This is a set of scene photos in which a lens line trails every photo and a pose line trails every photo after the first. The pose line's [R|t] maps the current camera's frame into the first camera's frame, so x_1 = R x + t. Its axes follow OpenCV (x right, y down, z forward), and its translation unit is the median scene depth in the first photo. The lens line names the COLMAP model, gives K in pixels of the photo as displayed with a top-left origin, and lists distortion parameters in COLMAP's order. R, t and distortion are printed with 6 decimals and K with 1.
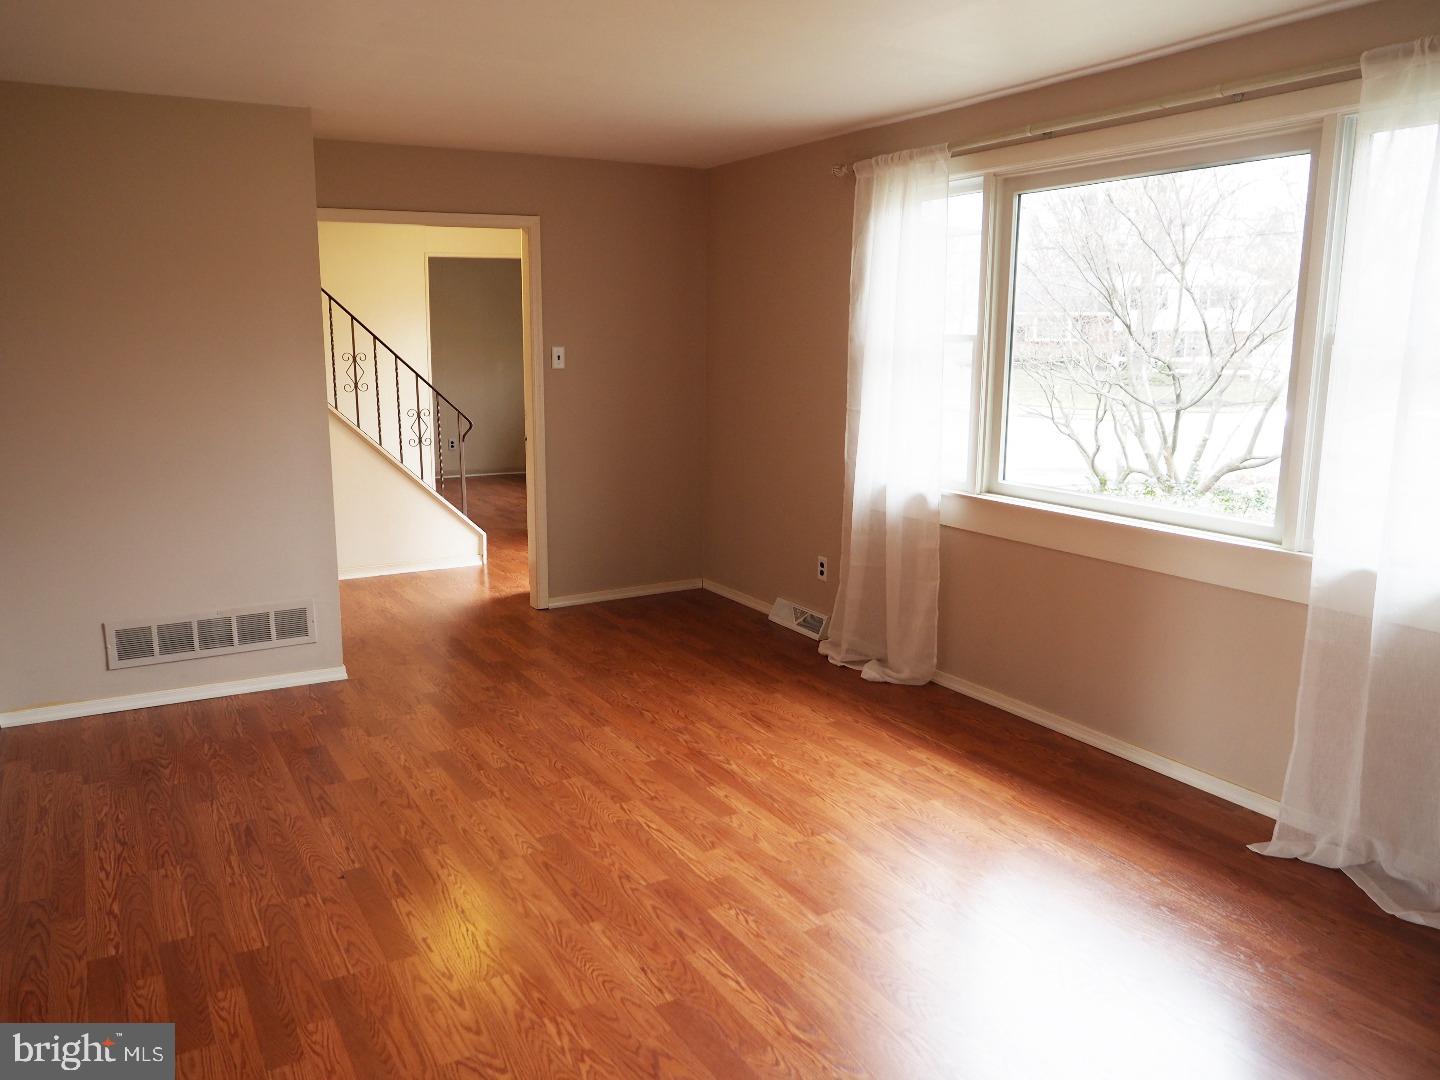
lens RADIAL K [[1023.2, 0, 720.0], [0, 1023.2, 540.0], [0, 0, 1]] dist [0.006626, -0.023611]
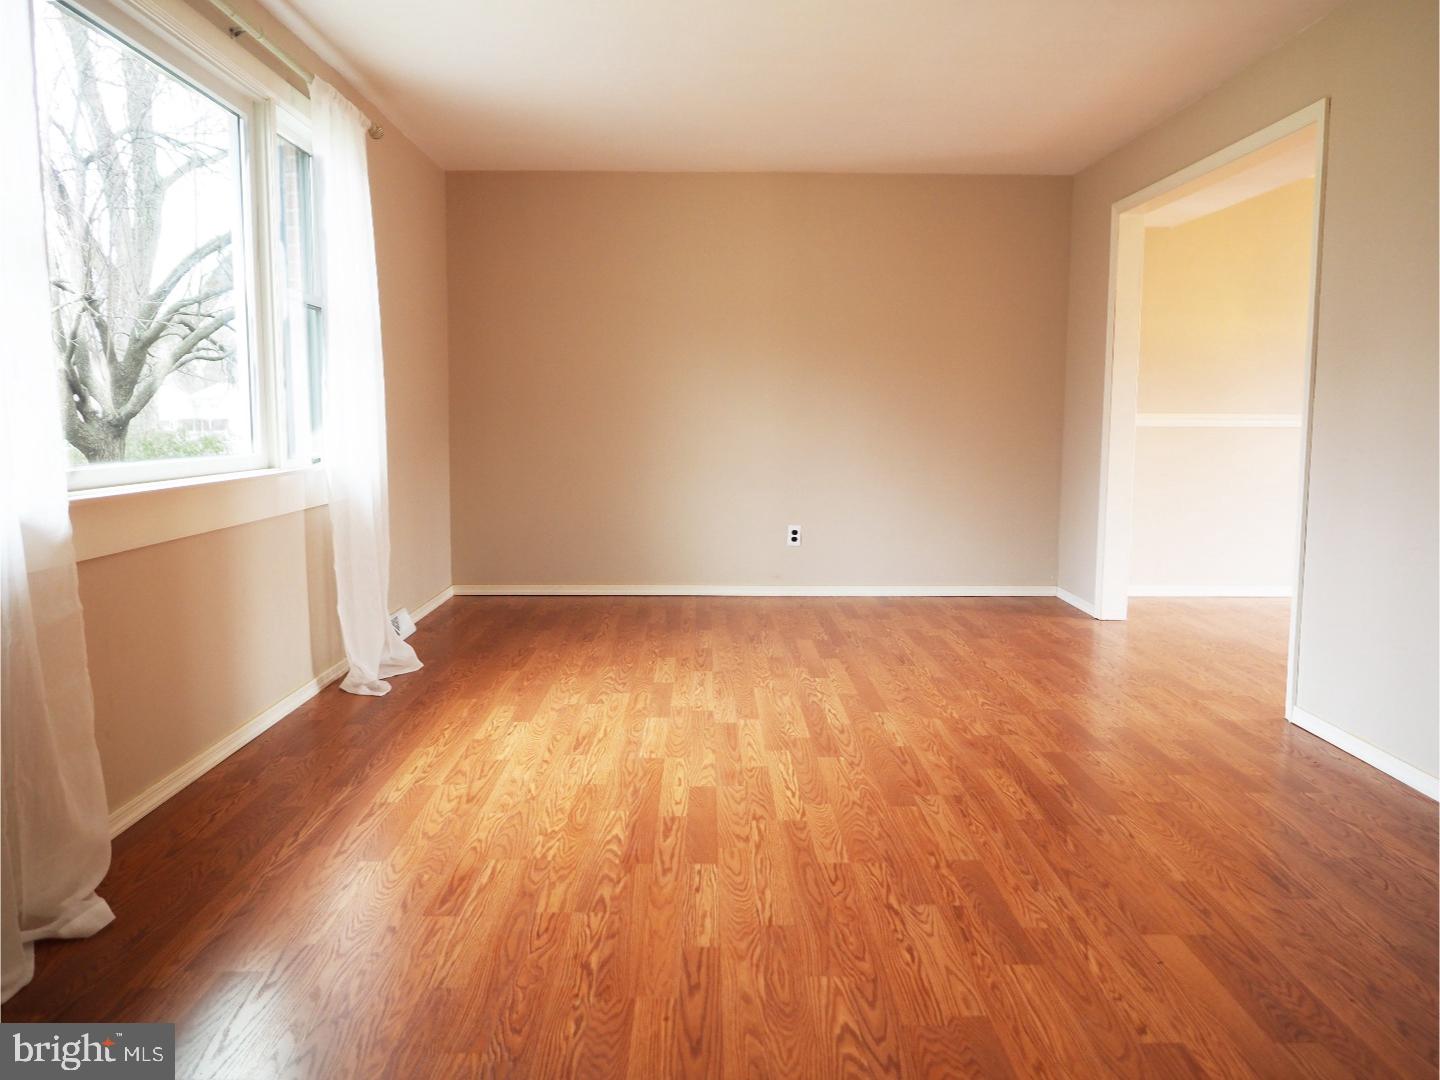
lens RADIAL K [[1023.2, 0, 720.0], [0, 1023.2, 540.0], [0, 0, 1]] dist [0.006626, -0.023611]
pose [[-0.853029, -0.075500, 0.516374, -0.429307], [0.087081, 0.955014, 0.283489, -0.184083], [-0.514547, 0.286791, -0.808079, 1.566237]]
